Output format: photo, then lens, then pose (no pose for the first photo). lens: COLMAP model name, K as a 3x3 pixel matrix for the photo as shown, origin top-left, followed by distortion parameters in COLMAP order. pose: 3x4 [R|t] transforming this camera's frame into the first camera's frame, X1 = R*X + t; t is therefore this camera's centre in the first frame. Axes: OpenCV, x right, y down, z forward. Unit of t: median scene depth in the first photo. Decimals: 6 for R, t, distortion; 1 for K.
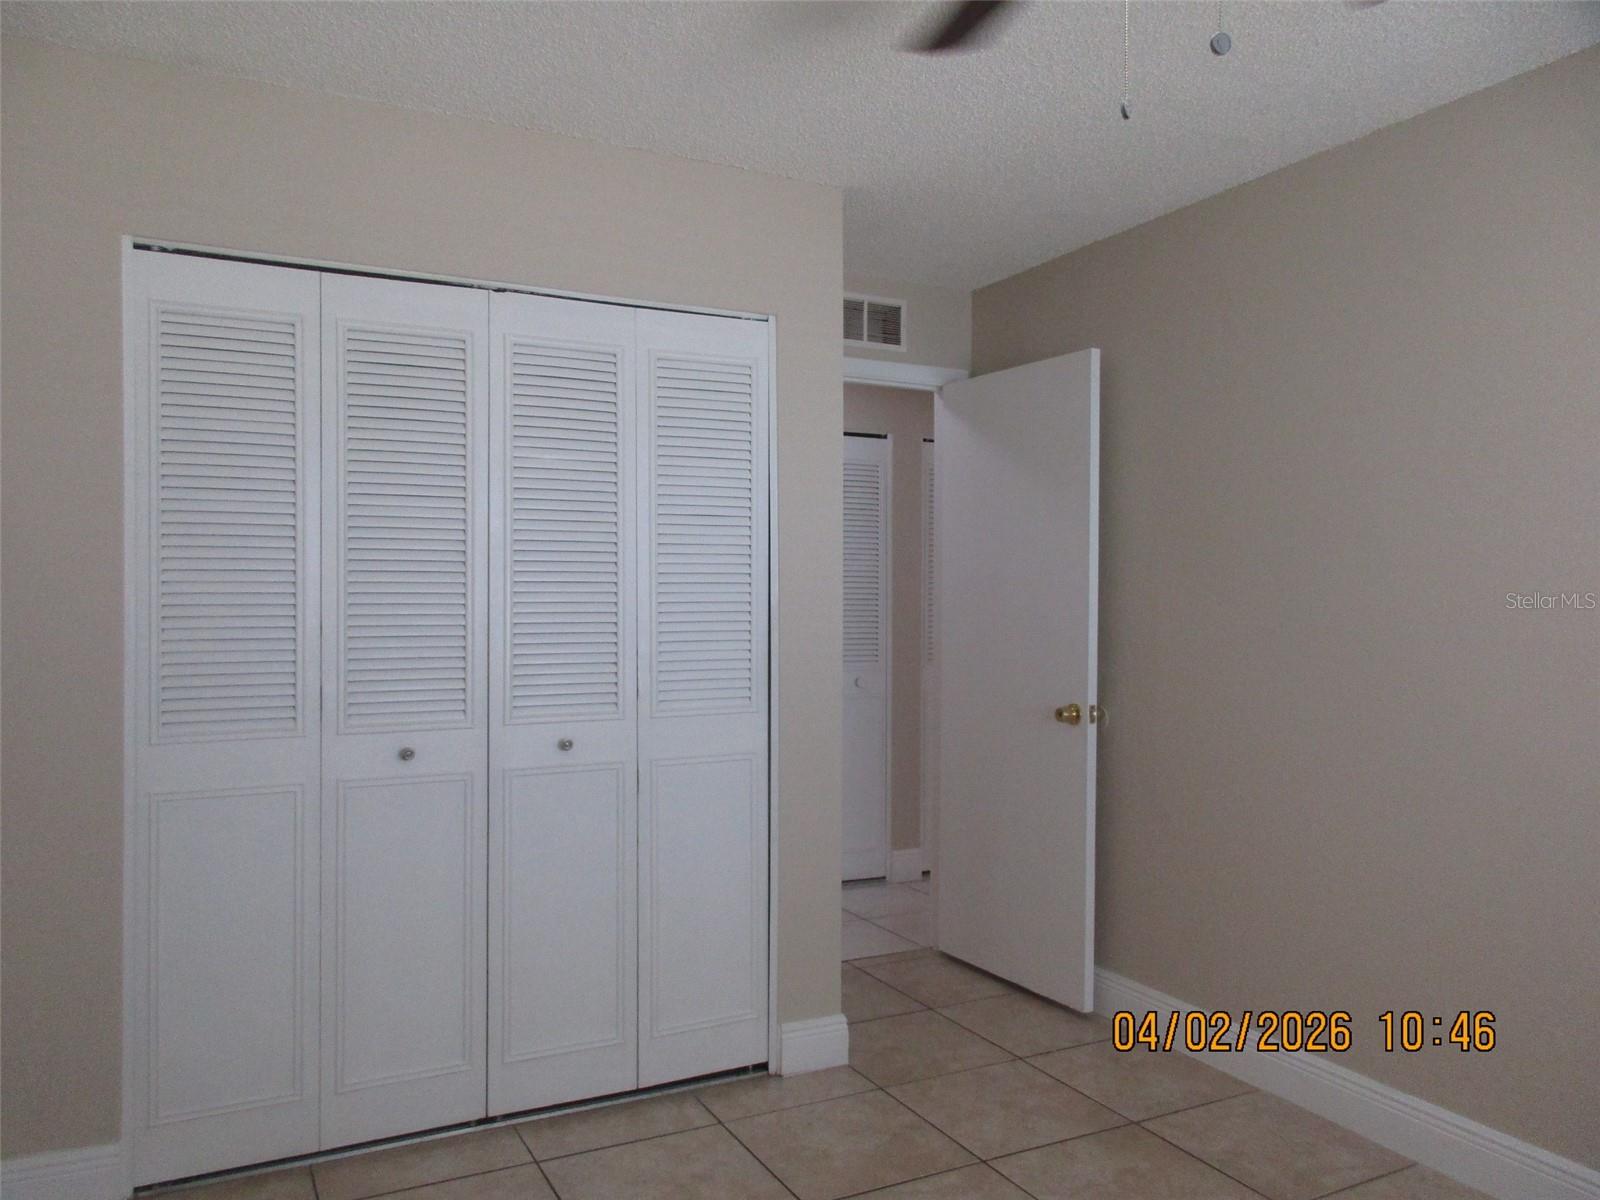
lens RADIAL K [[1207.2, 0, 810.7], [0, 1207.2, 596.2], [0, 0, 1]] dist [0.006337, -0.001480]
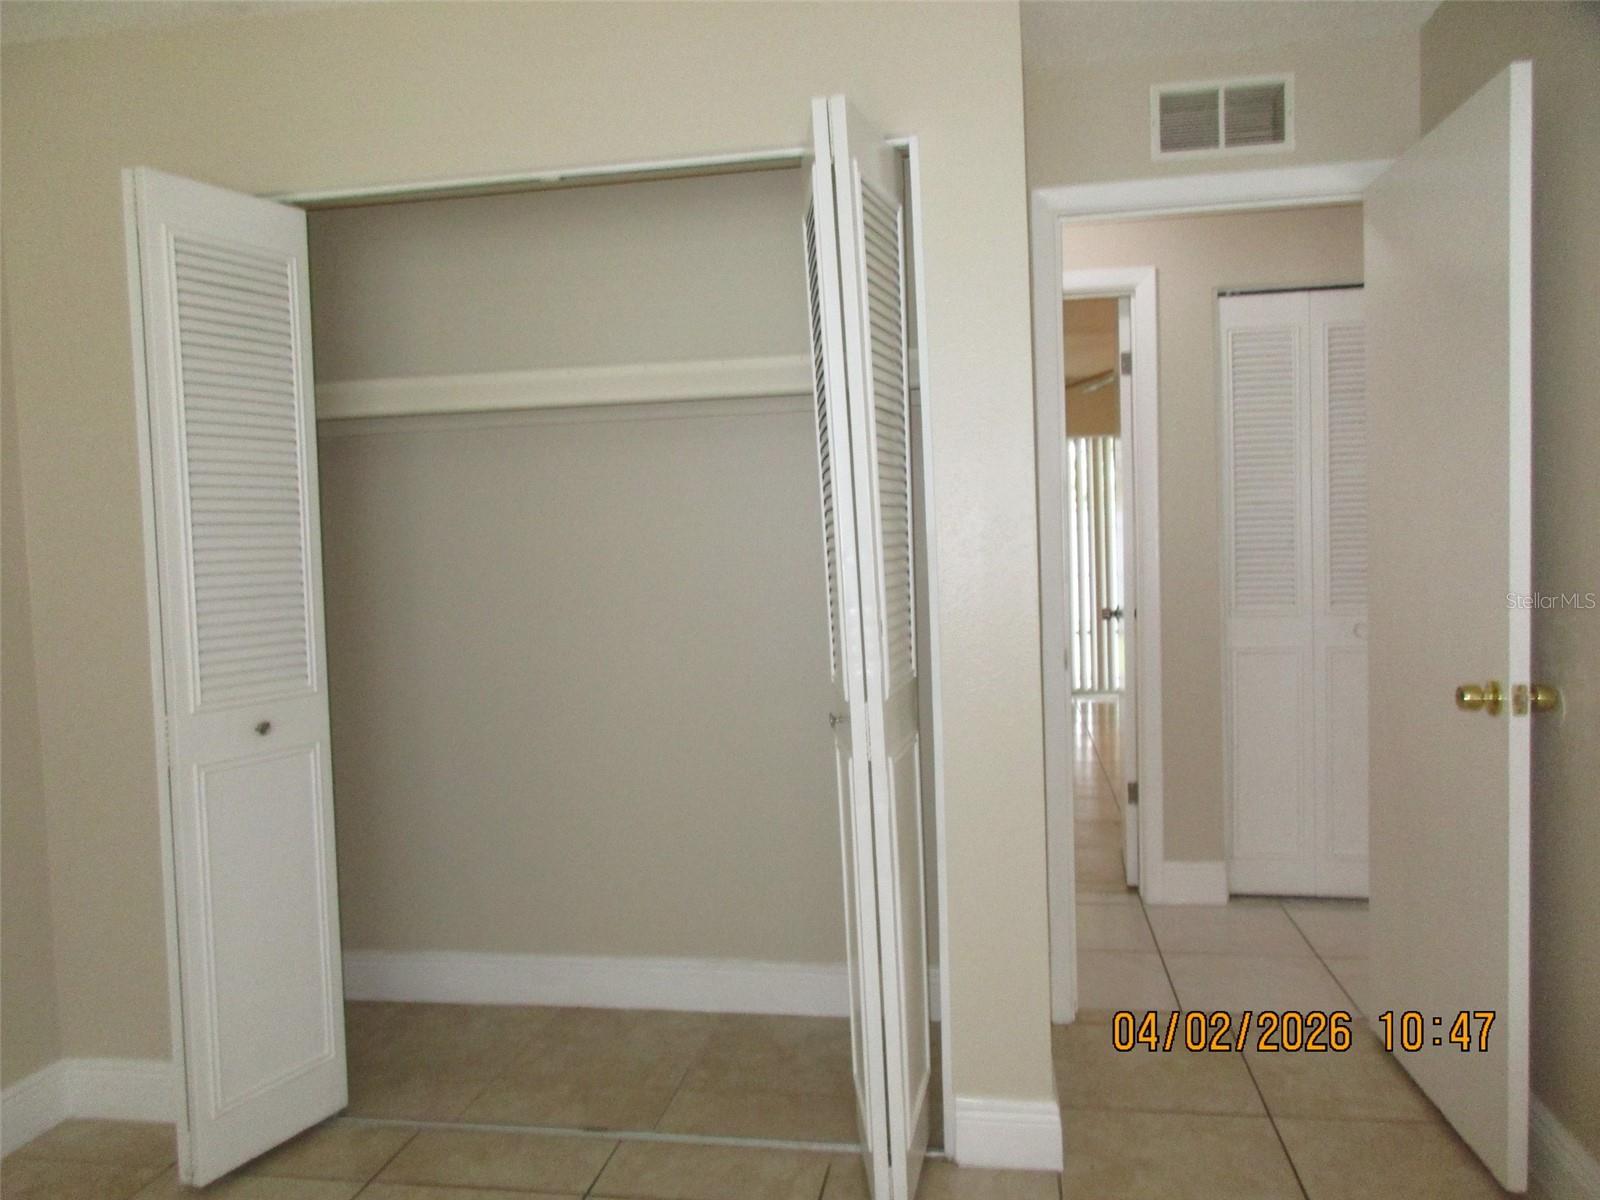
lens RADIAL K [[1207.2, 0, 810.7], [0, 1207.2, 596.2], [0, 0, 1]] dist [0.006337, -0.001480]
pose [[0.804975, -0.000198, -0.593309, 0.304425], [0.035368, 0.998238, 0.047653, 0.006708], [0.592254, -0.059344, 0.803563, 0.321809]]
